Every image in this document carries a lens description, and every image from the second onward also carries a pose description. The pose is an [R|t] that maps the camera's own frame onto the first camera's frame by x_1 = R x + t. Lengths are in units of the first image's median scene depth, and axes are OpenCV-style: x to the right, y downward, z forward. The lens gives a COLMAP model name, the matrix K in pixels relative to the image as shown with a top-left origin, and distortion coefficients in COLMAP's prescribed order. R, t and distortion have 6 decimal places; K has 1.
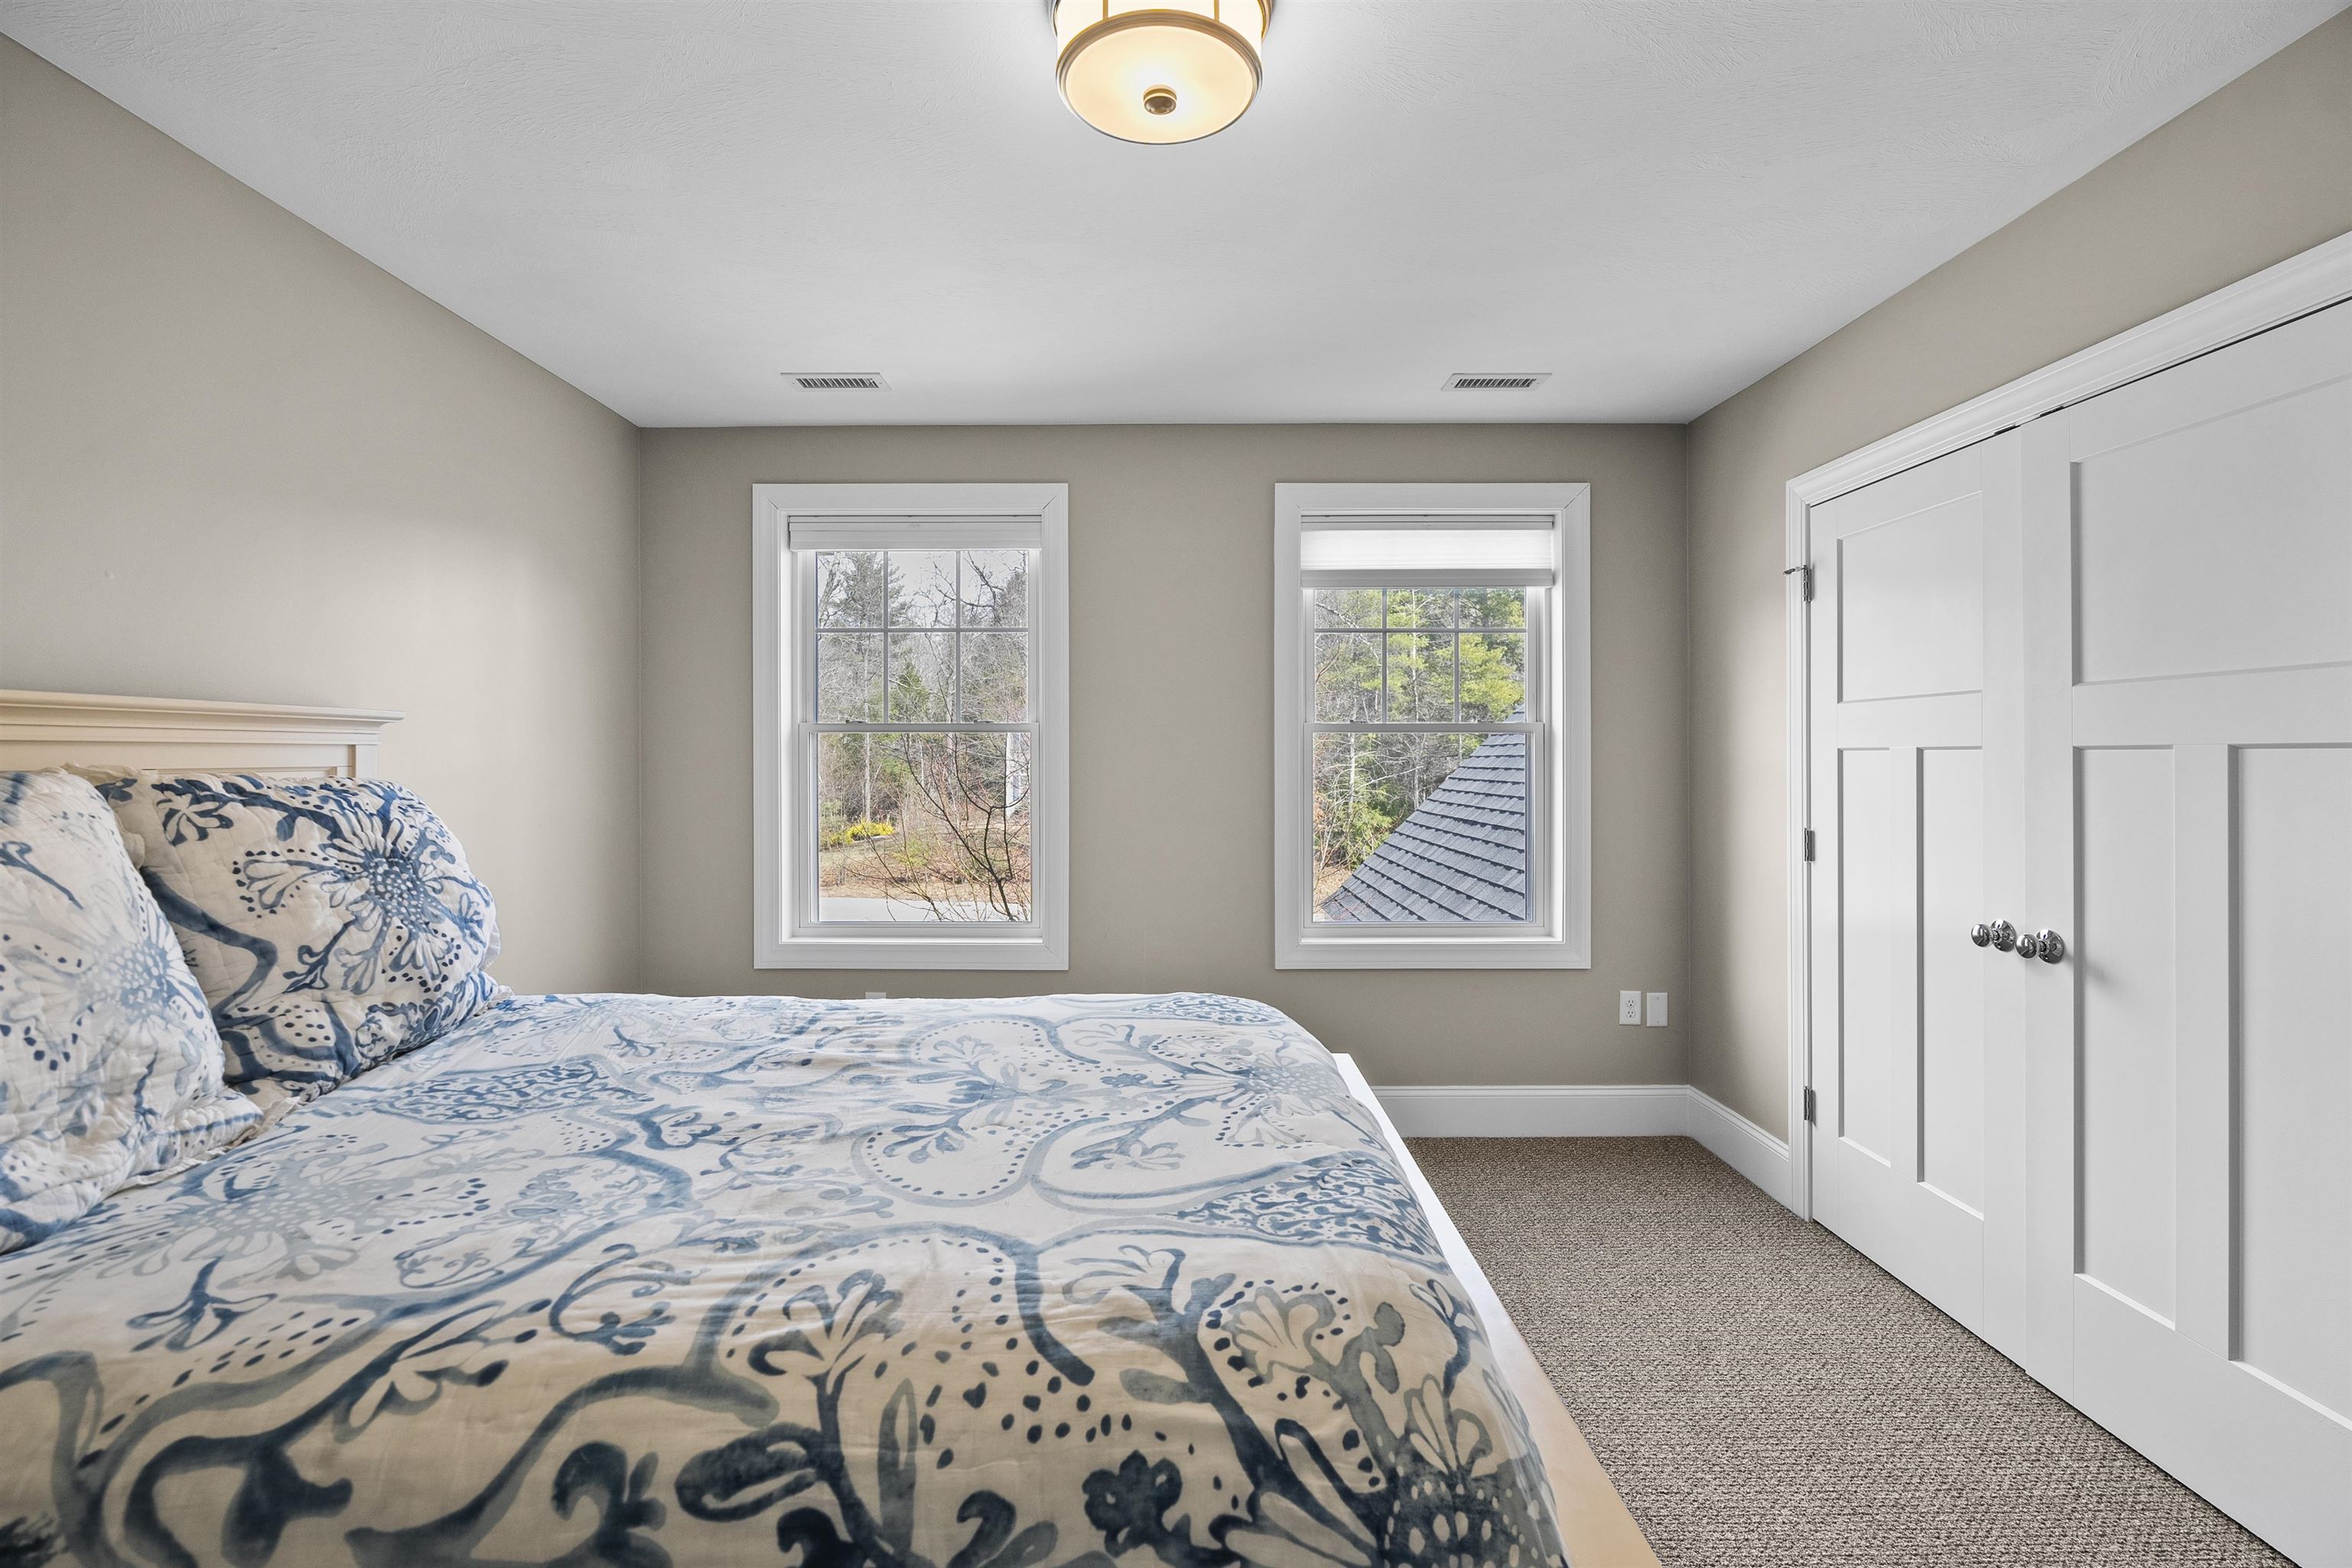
lens RADIAL K [[1054.9, 0, 1167.1], [0, 1054.9, 755.8], [0, 0, 1]] dist [-0.003422, -0.000163]
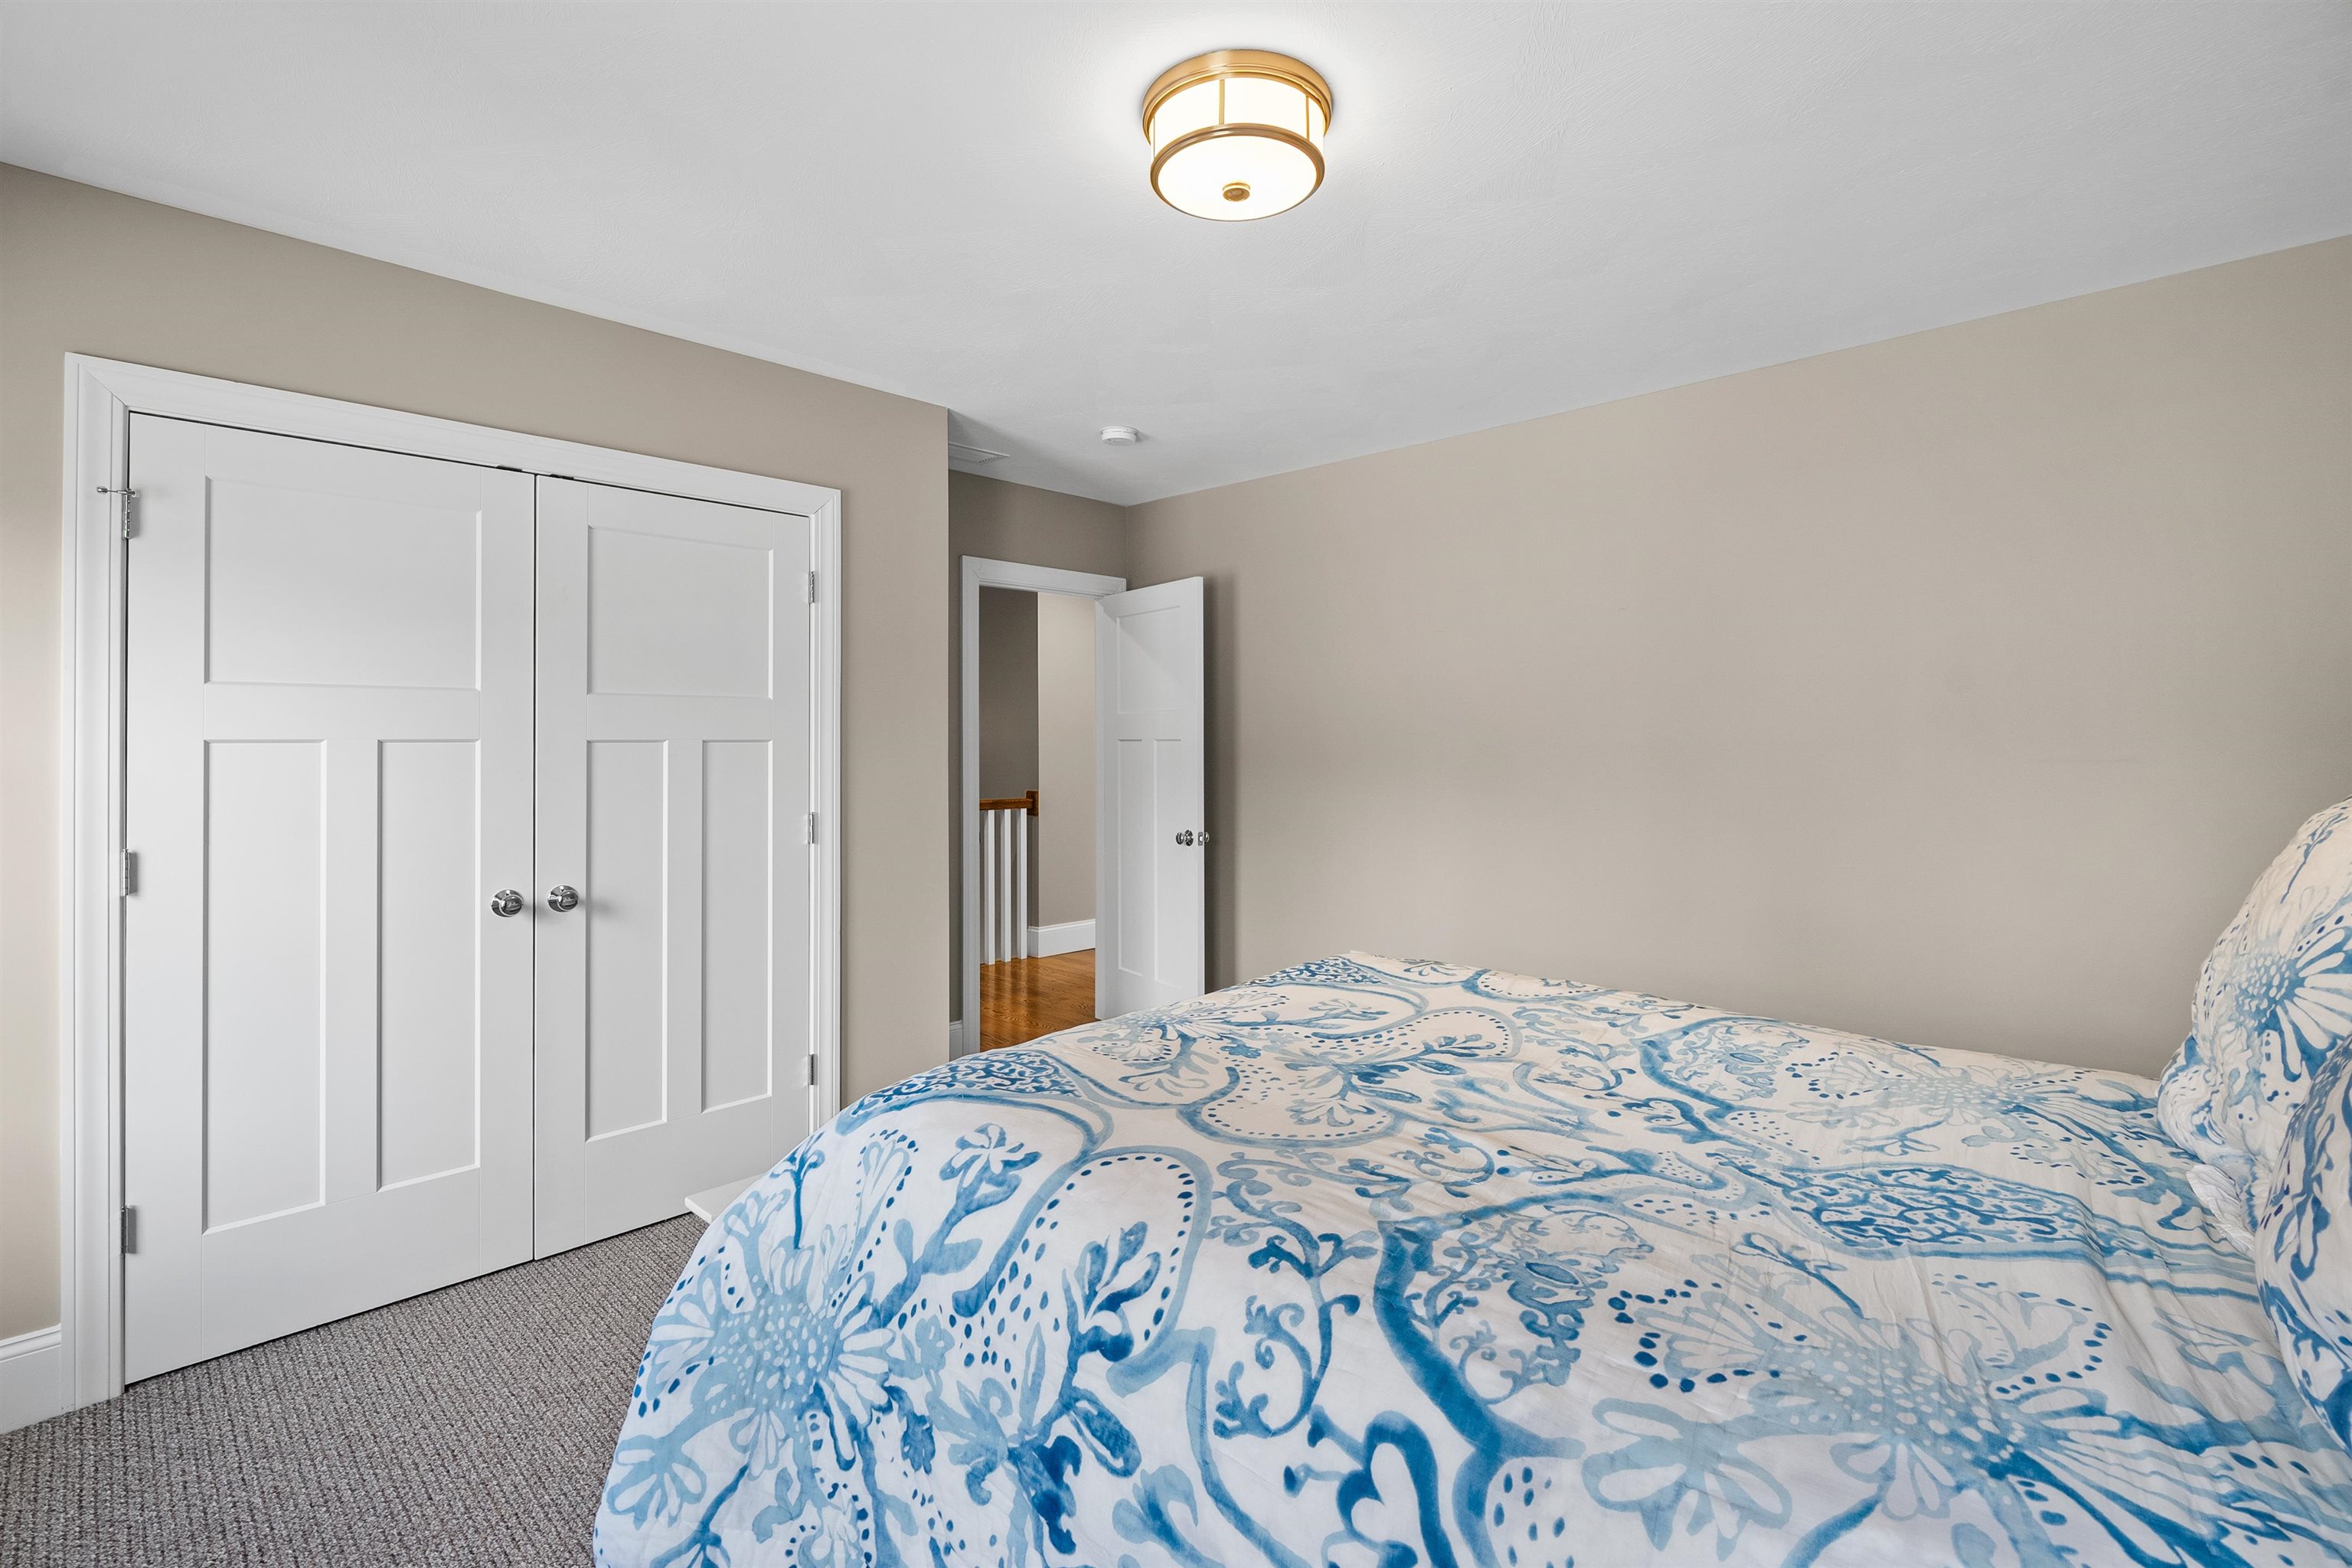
lens RADIAL K [[1054.9, 0, 1167.1], [0, 1054.9, 755.8], [0, 0, 1]] dist [-0.003422, -0.000163]
pose [[-0.708313, -0.007371, 0.705860, -0.802837], [0.005099, 0.999866, 0.015558, -0.008827], [-0.705880, 0.014619, -0.708181, 1.966280]]
